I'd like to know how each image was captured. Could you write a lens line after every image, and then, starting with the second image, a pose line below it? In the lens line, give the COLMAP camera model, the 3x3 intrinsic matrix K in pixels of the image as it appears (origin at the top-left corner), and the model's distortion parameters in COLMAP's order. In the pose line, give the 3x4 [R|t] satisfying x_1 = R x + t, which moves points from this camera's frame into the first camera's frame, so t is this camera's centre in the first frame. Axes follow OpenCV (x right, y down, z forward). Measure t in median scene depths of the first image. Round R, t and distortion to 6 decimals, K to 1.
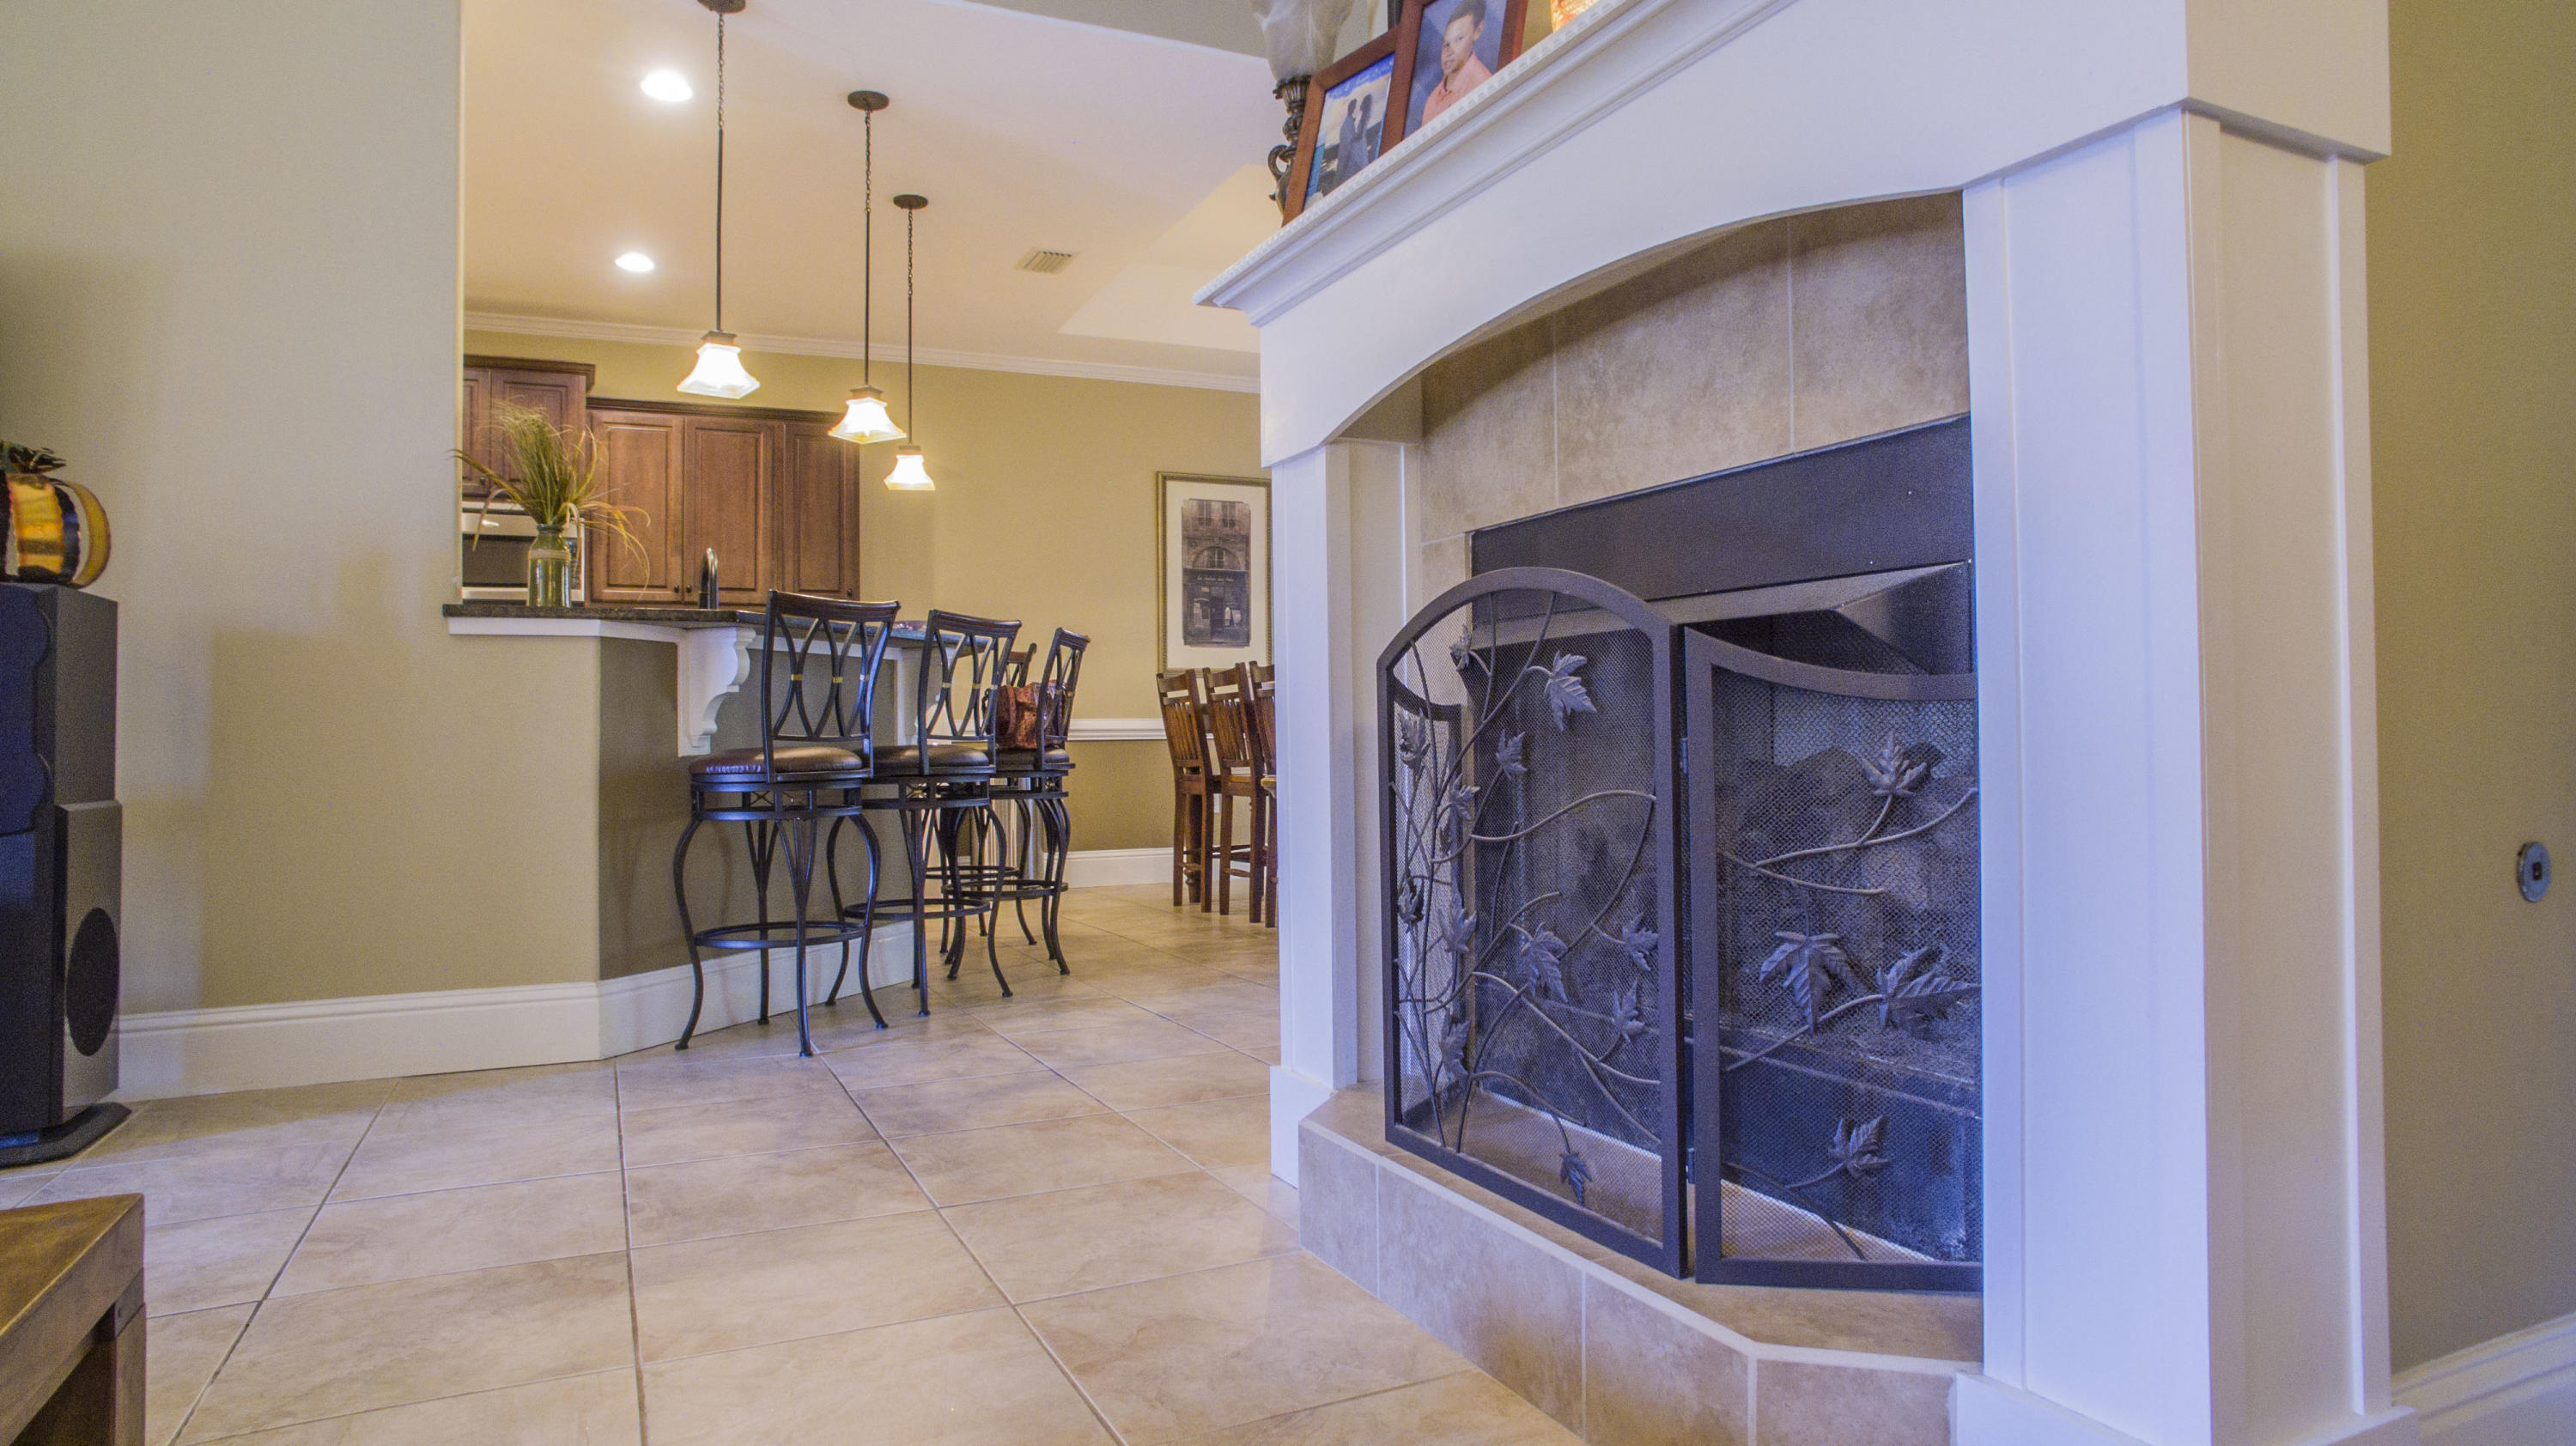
lens RADIAL K [[1506.1, 0, 1290.3], [0, 1506.1, 717.7], [0, 0, 1]] dist [-0.124812, 0.095318]
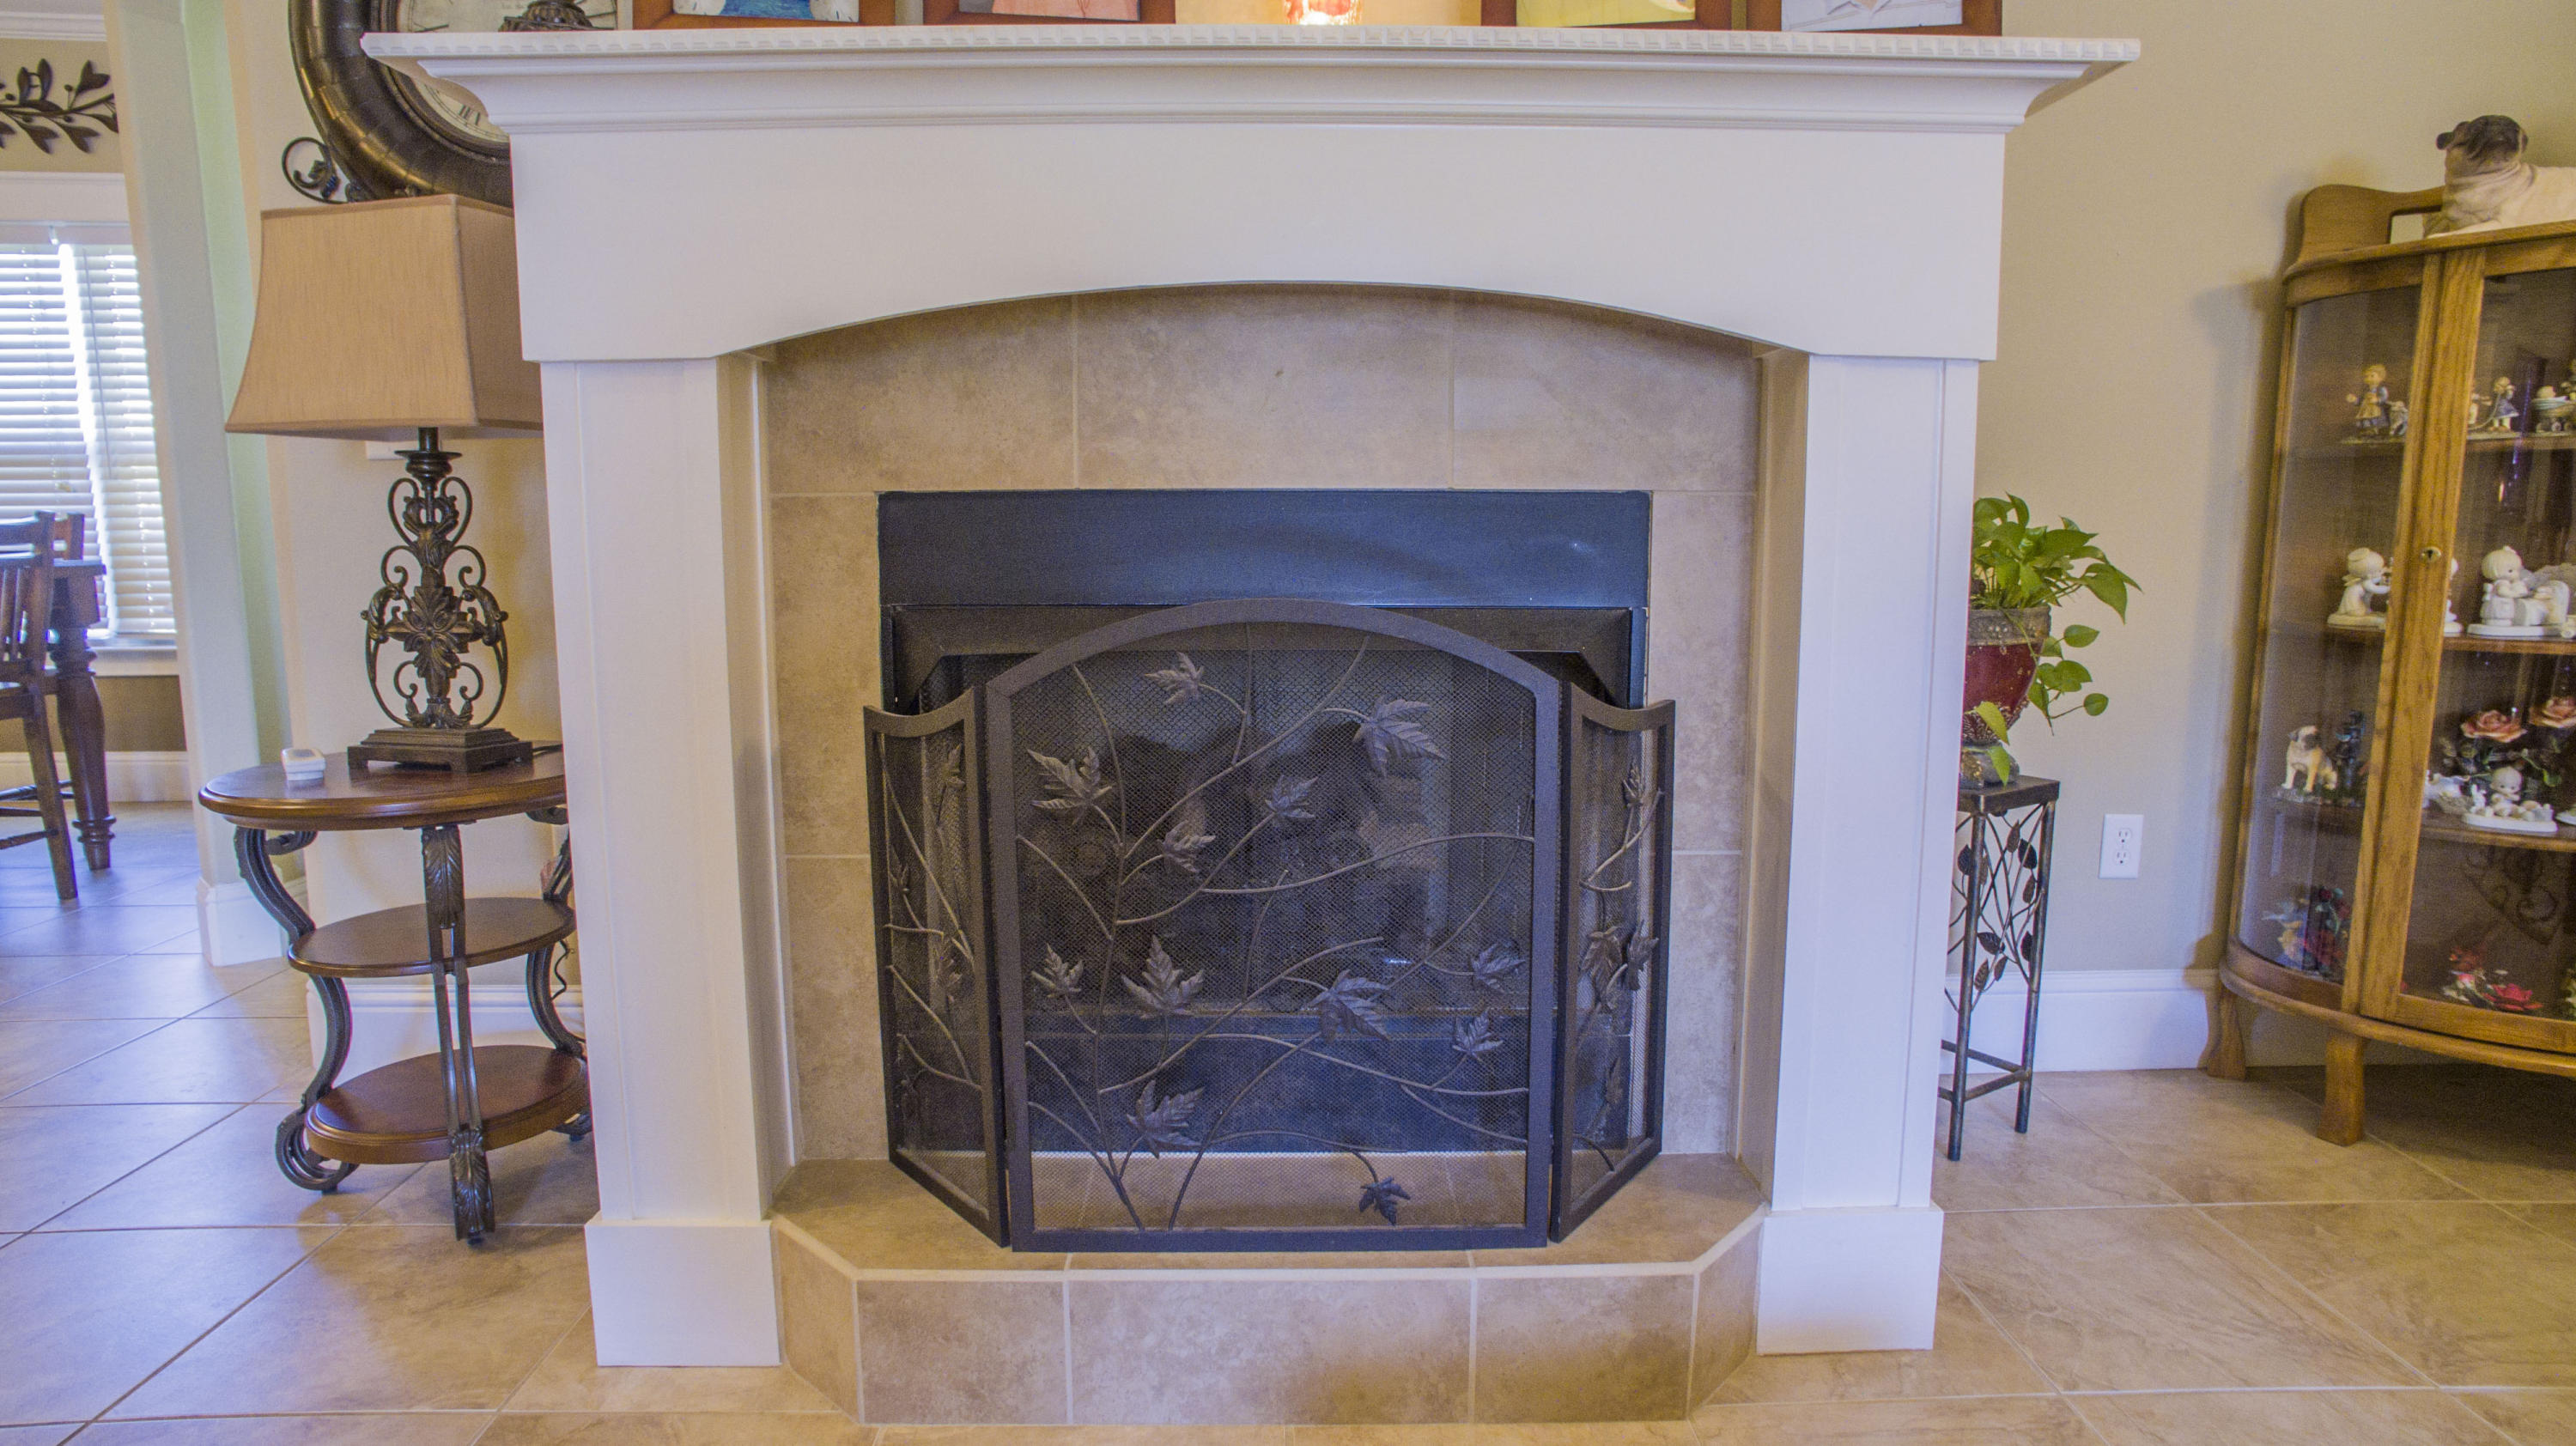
lens RADIAL K [[1506.1, 0, 1290.3], [0, 1506.1, 717.7], [0, 0, 1]] dist [-0.124812, 0.095318]
pose [[0.410678, -0.111971, 0.904879, -0.726544], [-0.016813, 0.991332, 0.130299, -0.155789], [-0.911625, -0.068724, 0.405236, 0.659498]]
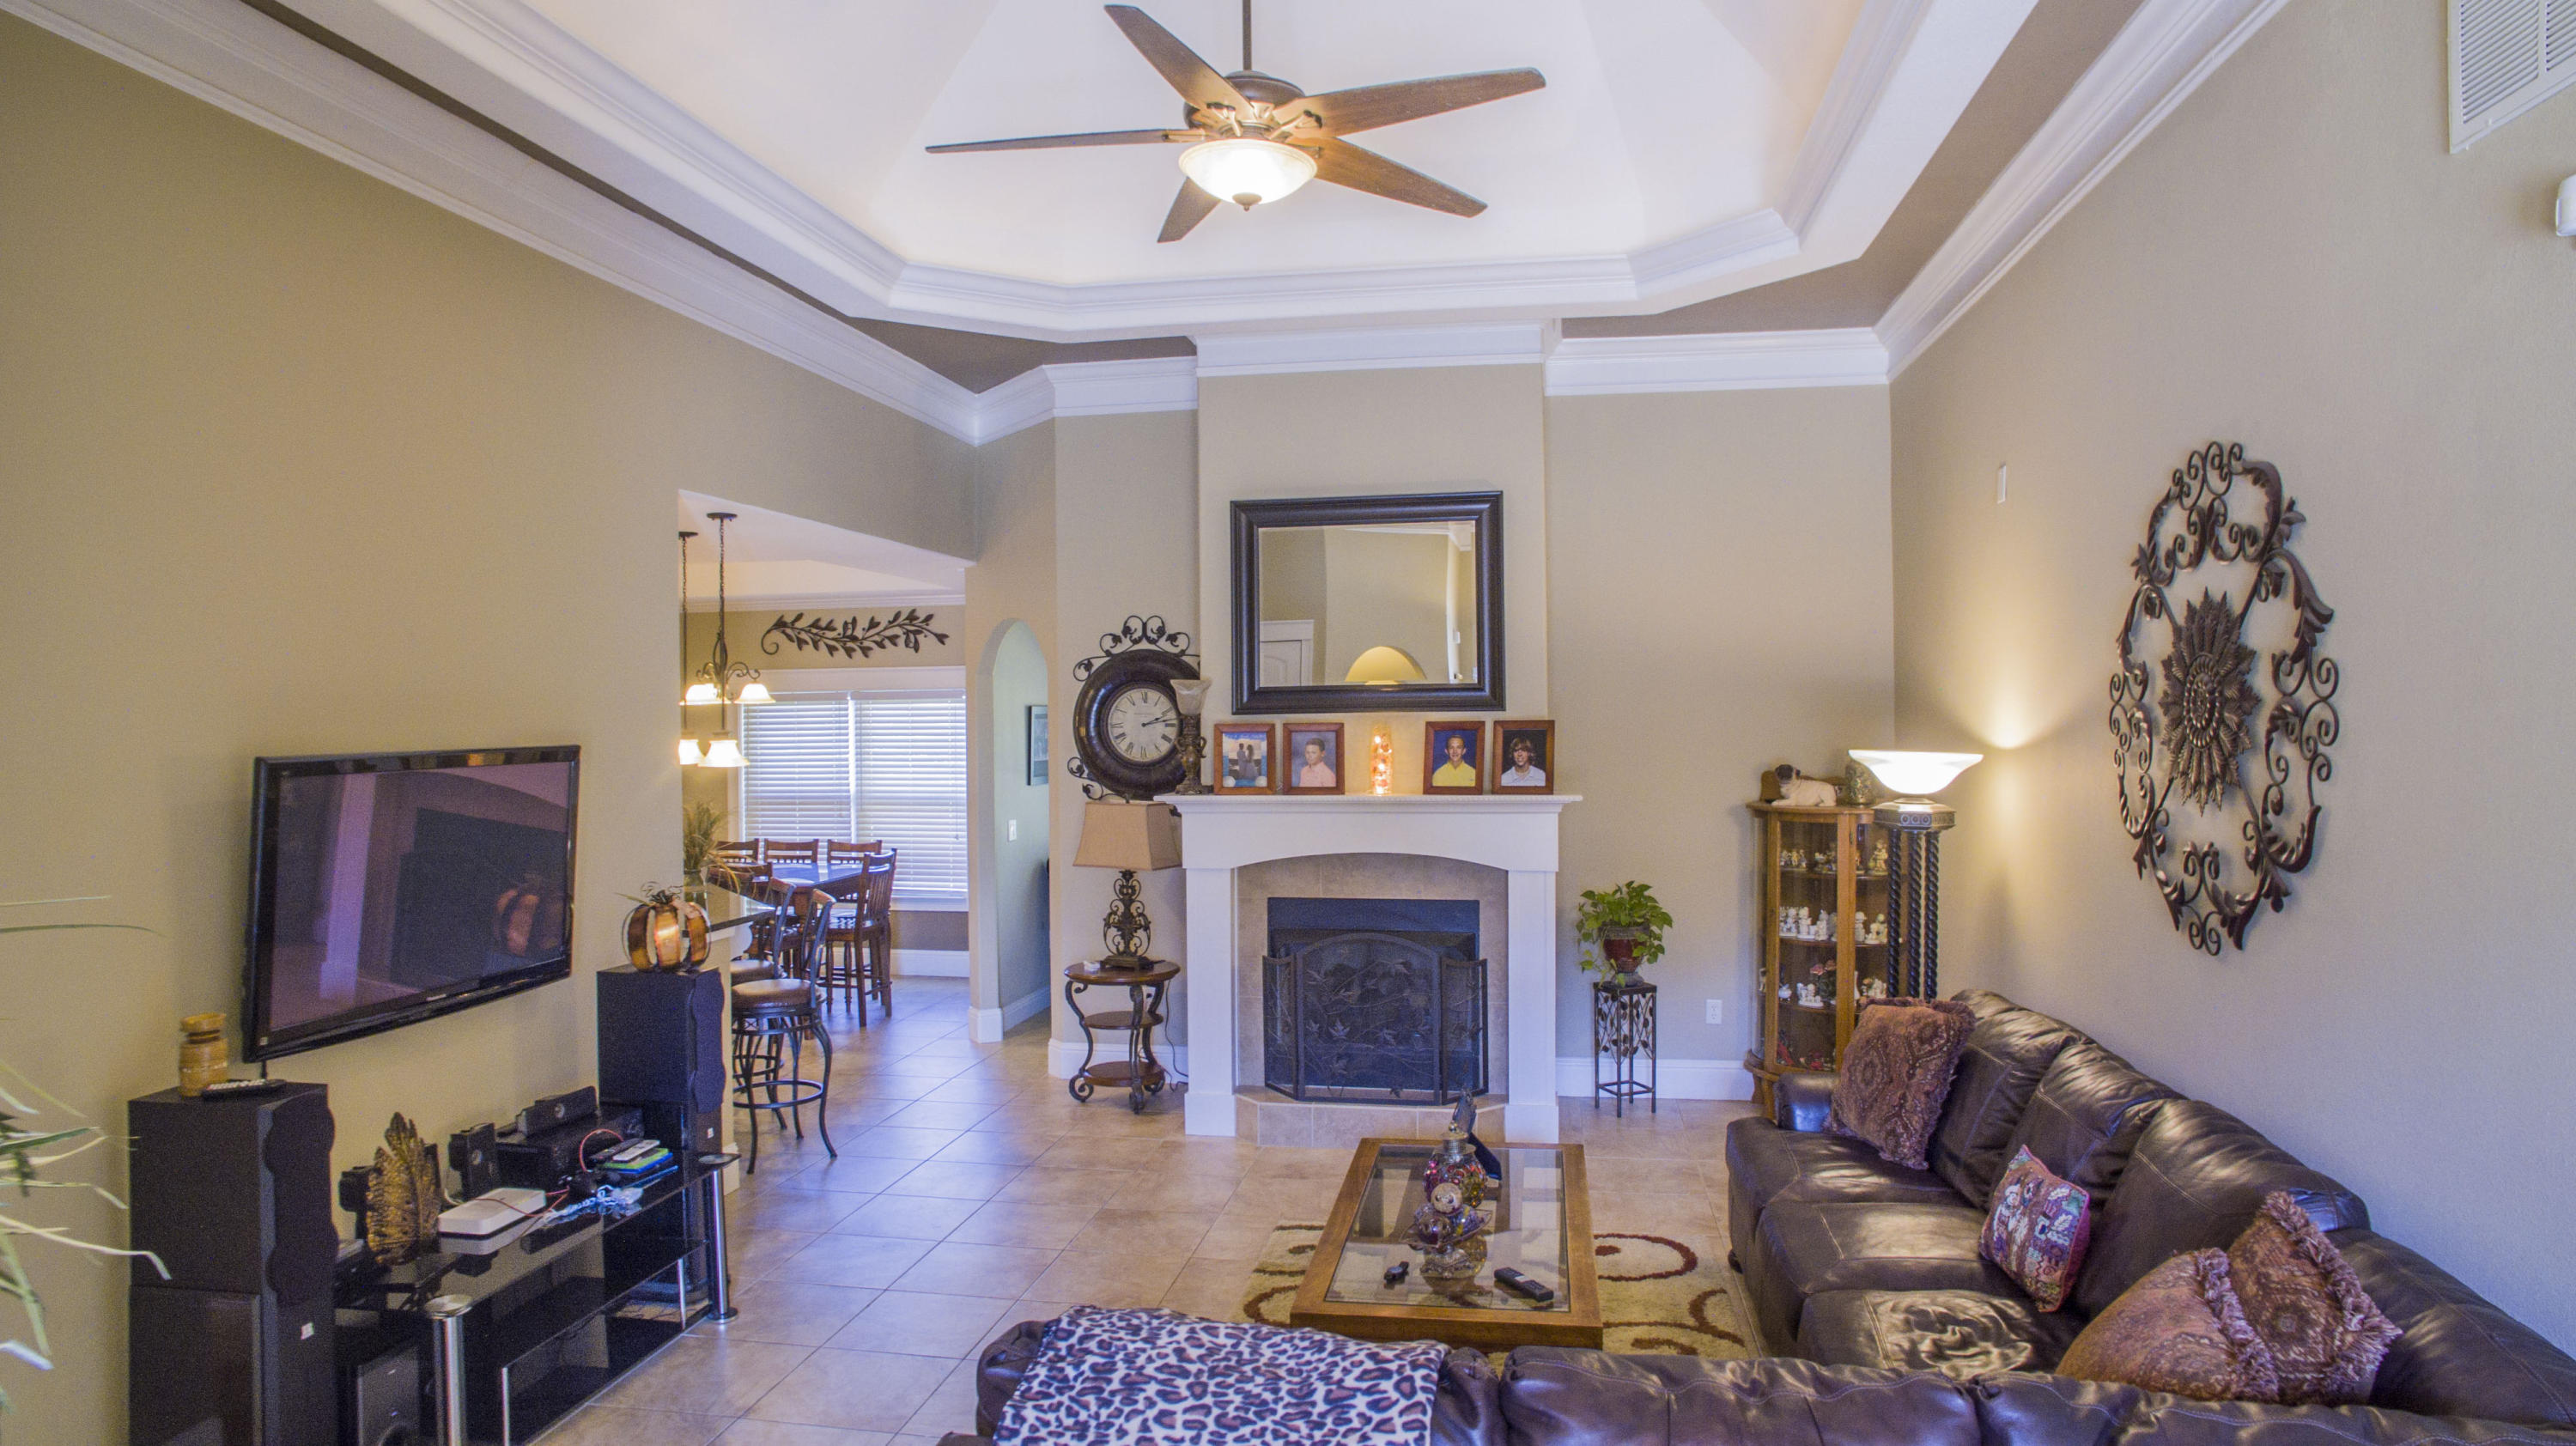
lens RADIAL K [[1506.1, 0, 1290.3], [0, 1506.1, 717.7], [0, 0, 1]] dist [-0.124812, 0.095318]
pose [[0.578907, 0.003948, 0.815384, -3.127705], [-0.010605, 0.999940, 0.002687, -0.669755], [-0.815325, -0.010203, 0.578914, -1.009660]]
